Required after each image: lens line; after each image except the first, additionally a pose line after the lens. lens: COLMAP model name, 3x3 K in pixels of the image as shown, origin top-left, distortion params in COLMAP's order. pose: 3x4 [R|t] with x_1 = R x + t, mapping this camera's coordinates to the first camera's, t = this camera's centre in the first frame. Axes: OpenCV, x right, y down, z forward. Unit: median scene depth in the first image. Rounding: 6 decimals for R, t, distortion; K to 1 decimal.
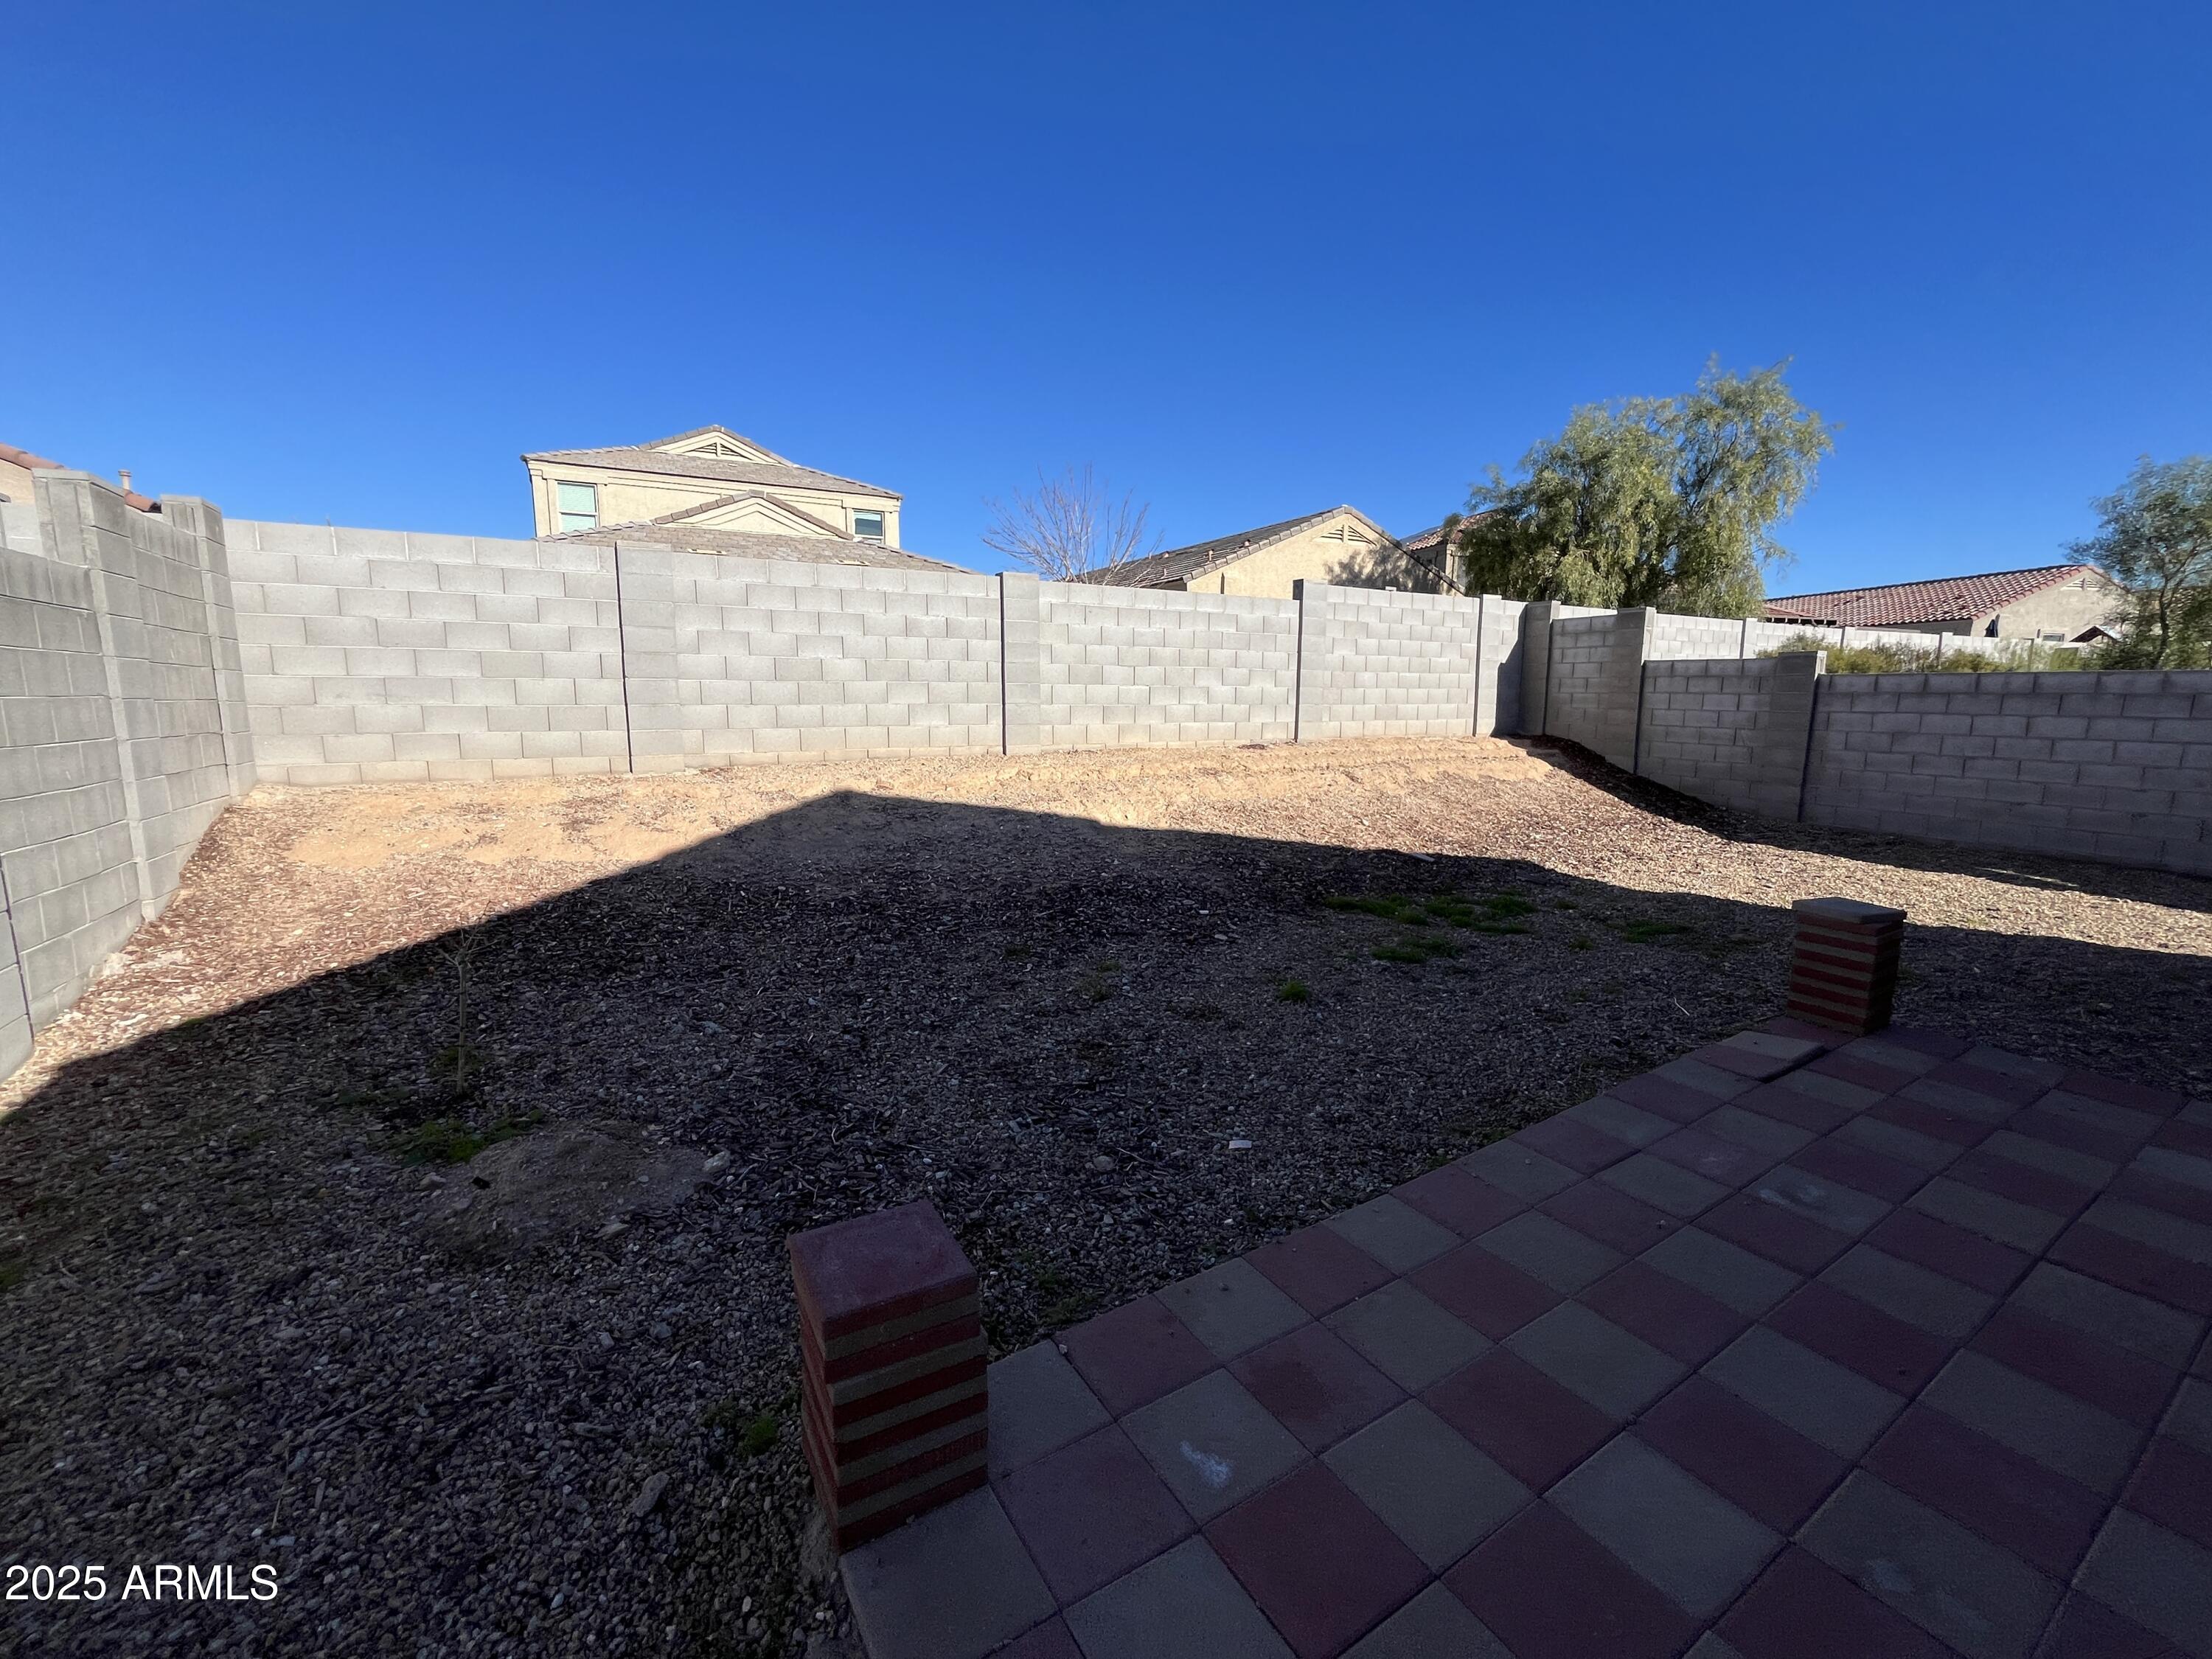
lens RADIAL K [[885.8, 0, 1111.5], [0, 885.8, 825.6], [0, 0, 1]] dist [-0.016310, -0.000127]
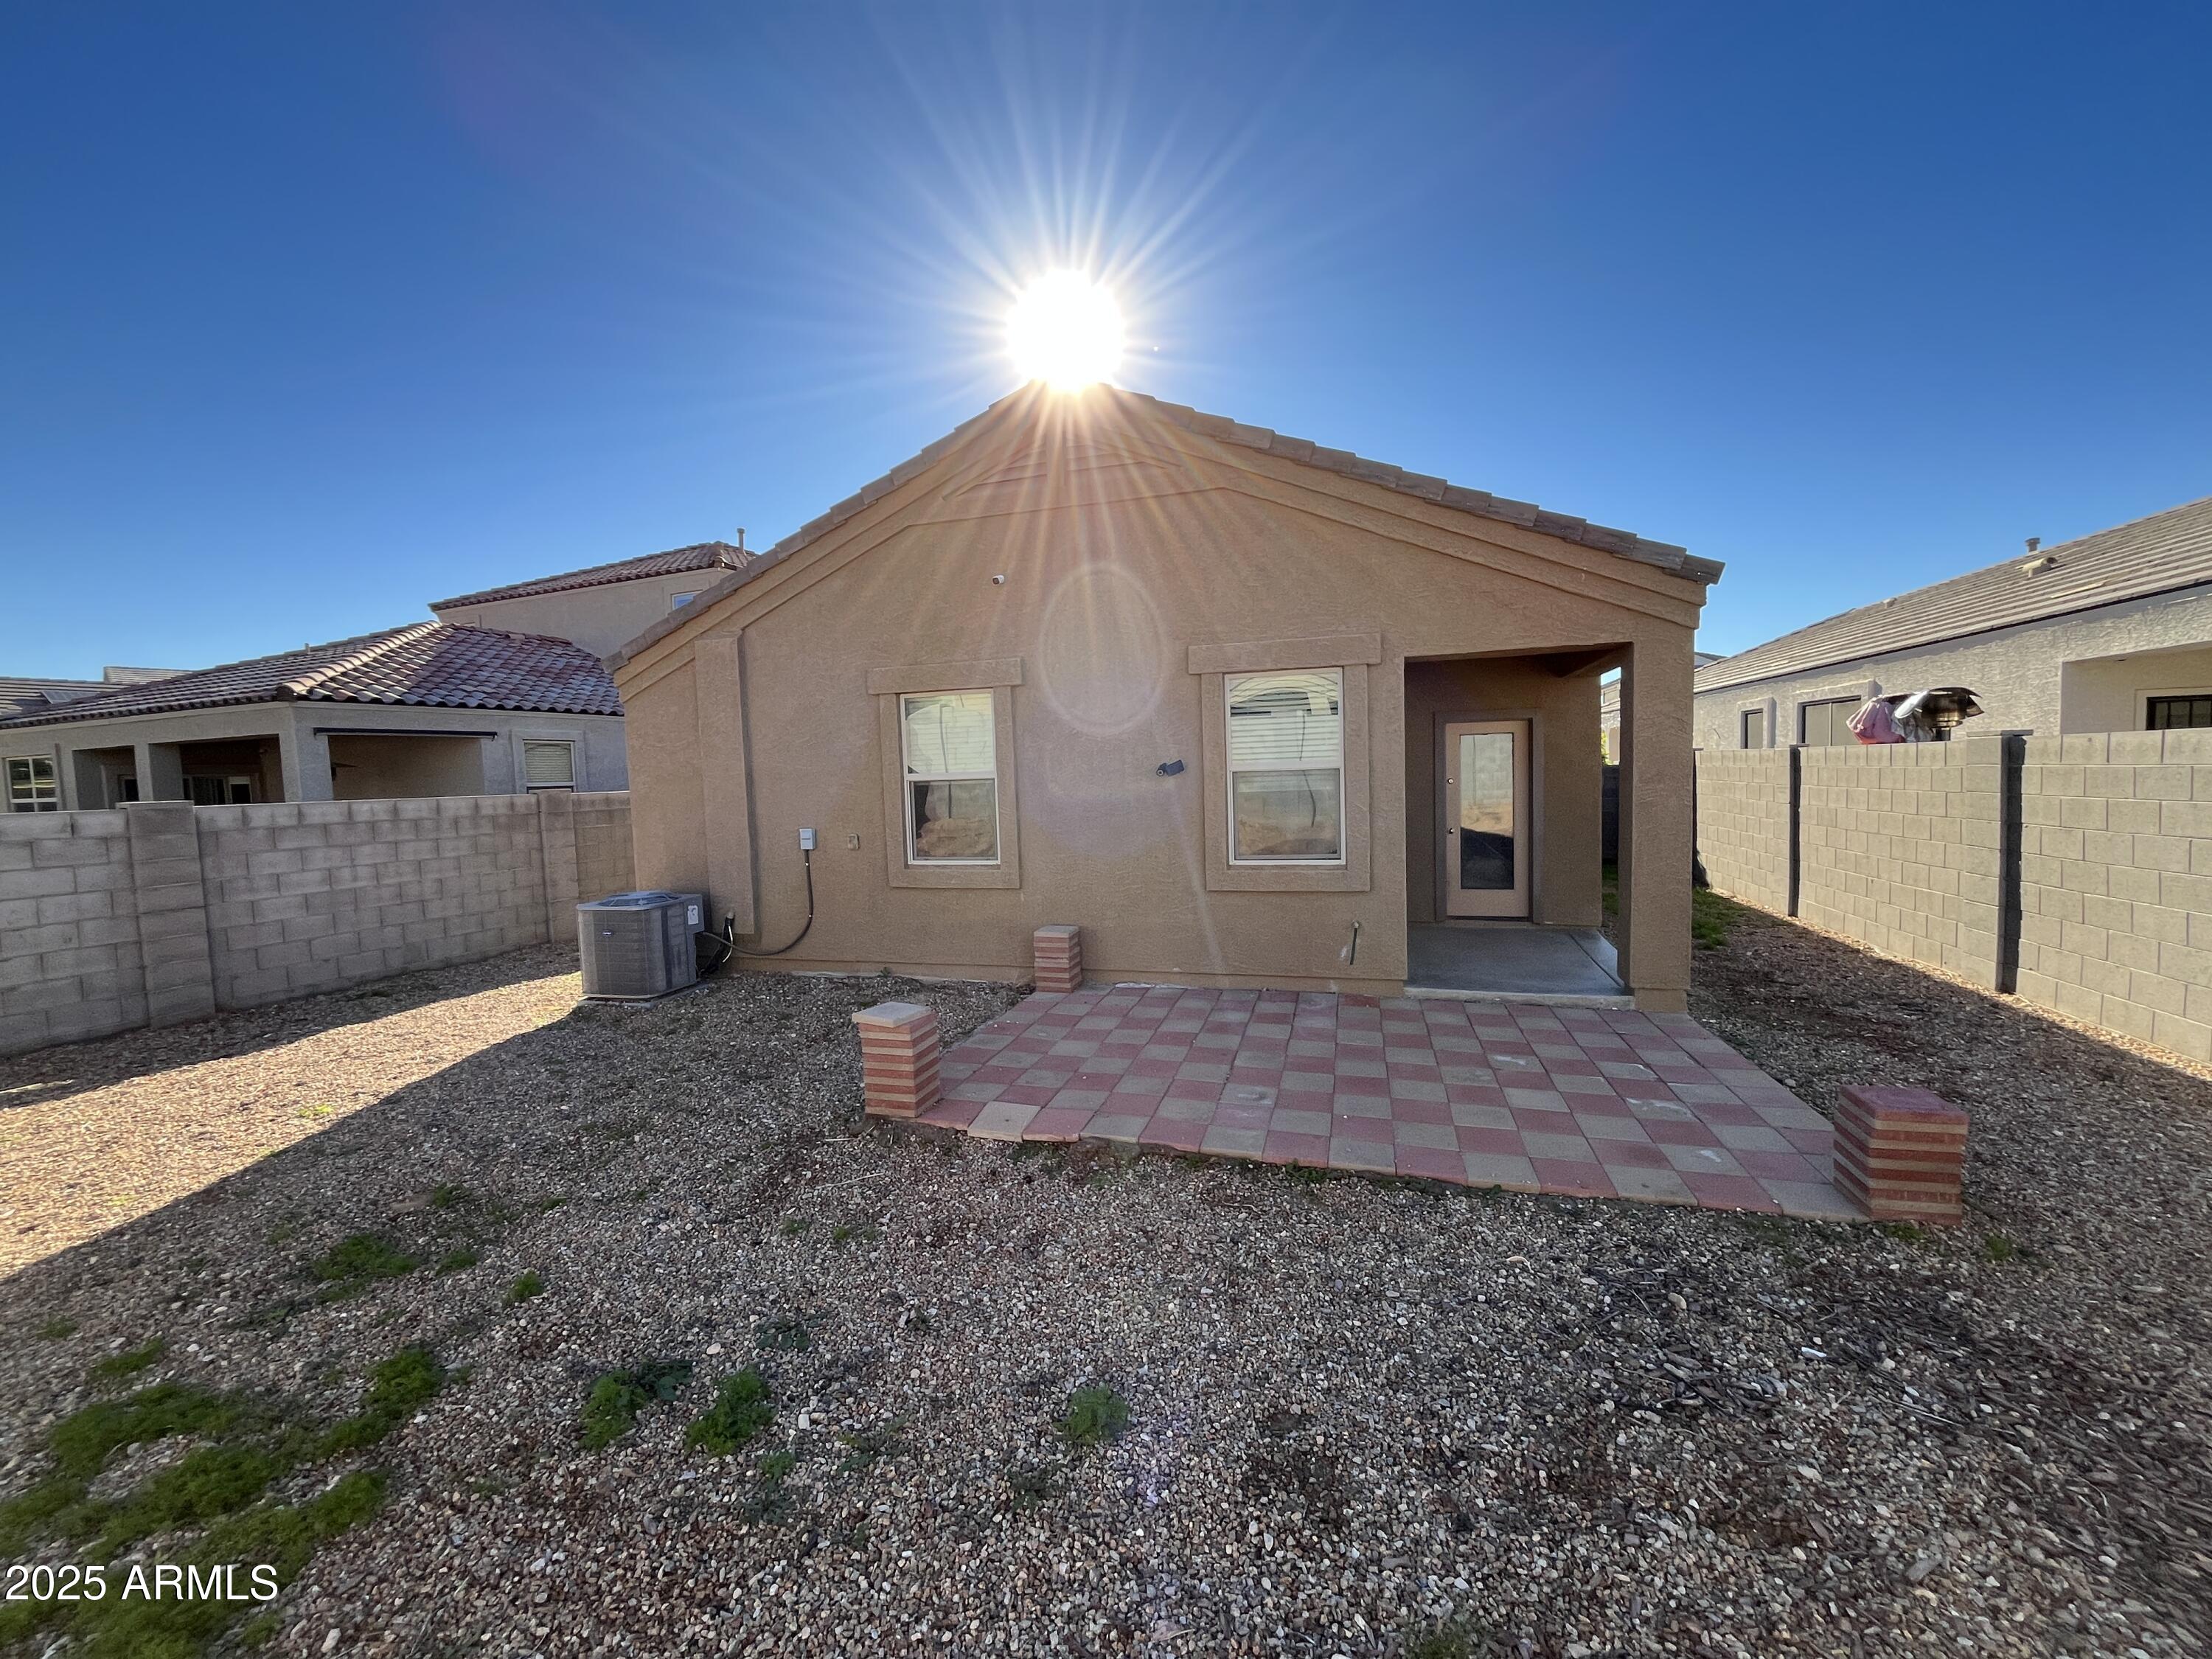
lens RADIAL K [[885.8, 0, 1111.5], [0, 885.8, 825.6], [0, 0, 1]] dist [-0.016310, -0.000127]
pose [[-0.669326, -0.022491, 0.742628, -0.338170], [0.142600, 0.977070, 0.158115, -0.438959], [-0.729156, 0.211729, -0.650771, 2.256492]]
